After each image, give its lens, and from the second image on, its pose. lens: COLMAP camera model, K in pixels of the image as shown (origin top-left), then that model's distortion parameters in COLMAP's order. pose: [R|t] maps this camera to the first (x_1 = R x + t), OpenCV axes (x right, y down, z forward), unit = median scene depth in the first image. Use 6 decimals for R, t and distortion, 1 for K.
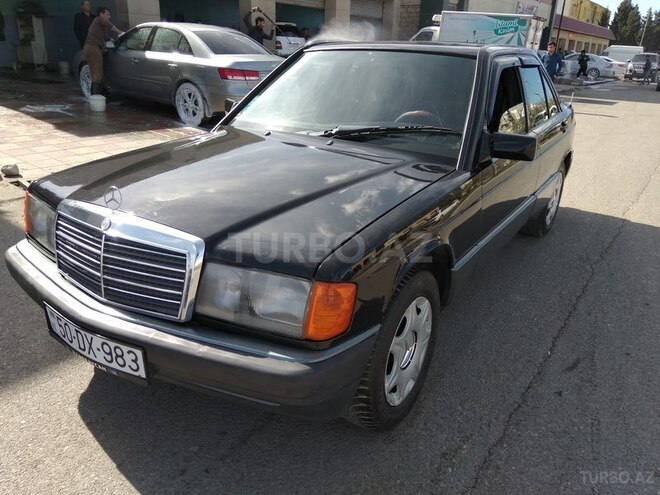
lens RADIAL K [[518.3, 0, 331.4], [0, 518.3, 245.9], [0, 0, 1]] dist [0.063848, -0.093081]
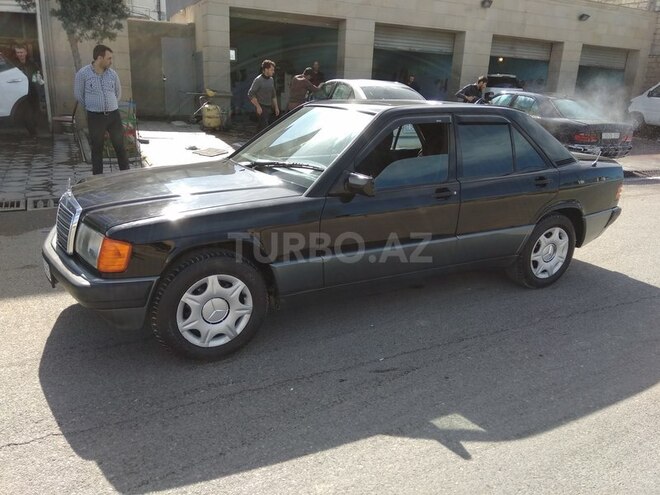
lens RADIAL K [[518.3, 0, 329.3], [0, 518.3, 247.1], [0, 0, 1]] dist [0.063848, -0.093081]
pose [[0.883712, 0.141156, -0.446238, 0.566517], [-0.176867, 0.983455, -0.039170, 0.014731], [0.433326, 0.113540, 0.894056, -0.094869]]
